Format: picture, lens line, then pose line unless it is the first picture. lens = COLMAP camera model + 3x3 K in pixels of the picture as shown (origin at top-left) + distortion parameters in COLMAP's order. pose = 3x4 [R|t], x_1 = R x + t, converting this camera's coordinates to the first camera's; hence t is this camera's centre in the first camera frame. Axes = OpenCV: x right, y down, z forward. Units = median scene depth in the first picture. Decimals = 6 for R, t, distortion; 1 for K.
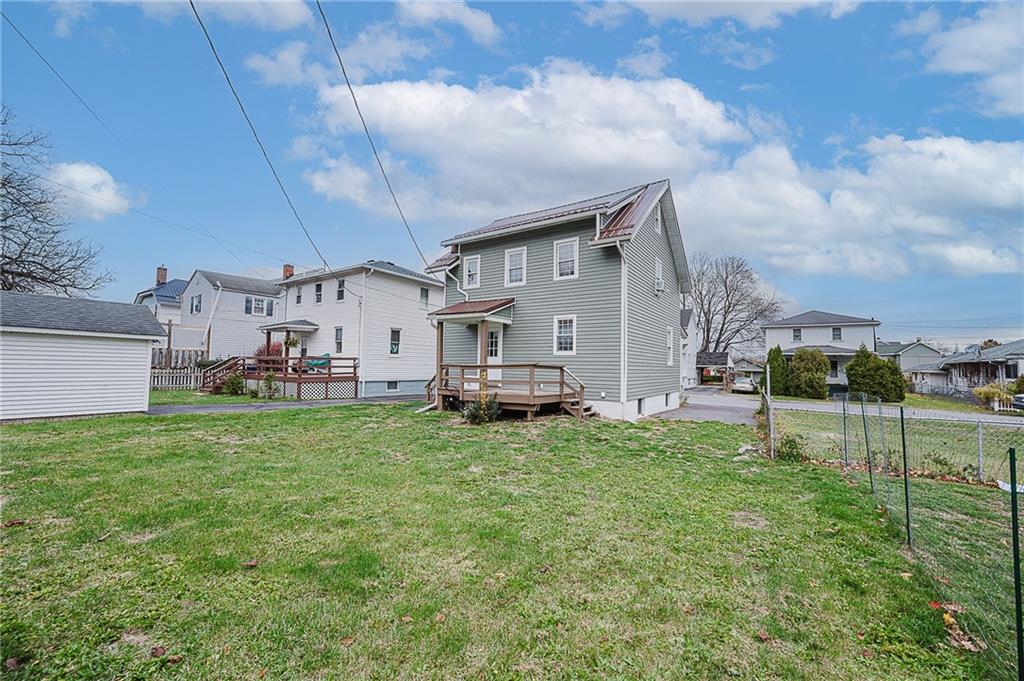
lens RADIAL K [[413.1, 0, 510.7], [0, 413.1, 333.2], [0, 0, 1]] dist [-0.002464, -0.000373]
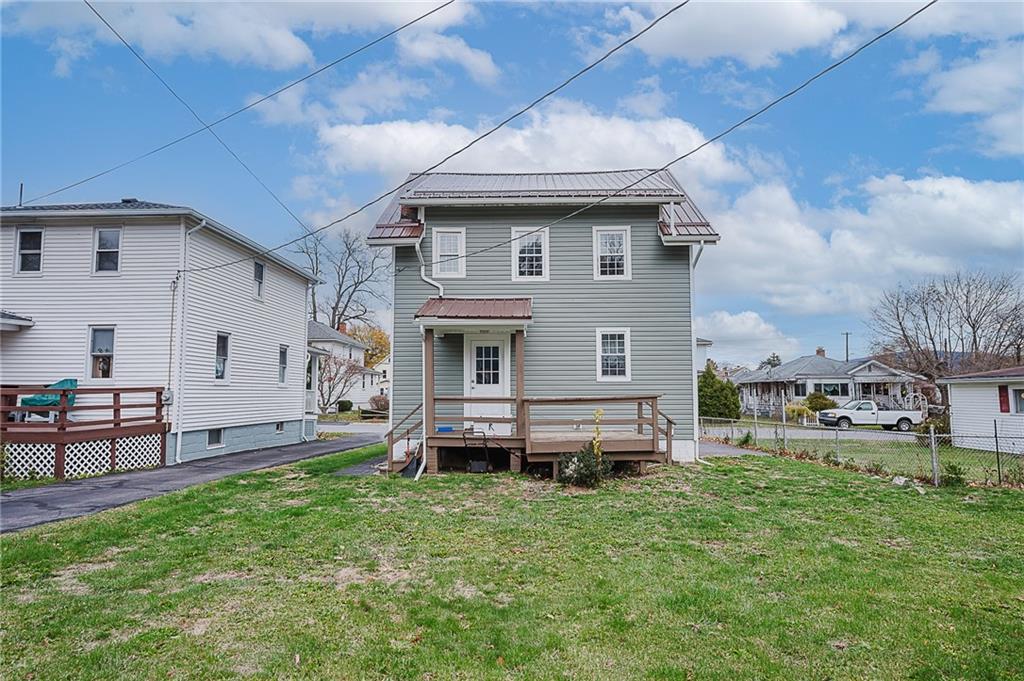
lens RADIAL K [[574.2, 0, 512.0], [0, 574.2, 340.5], [0, 0, 1]] dist [-0.001836, -0.000276]
pose [[0.834167, 0.029492, 0.550722, -0.423863], [-0.027361, 0.999553, -0.012084, -0.002513], [-0.550832, -0.004989, 0.834601, 0.168747]]
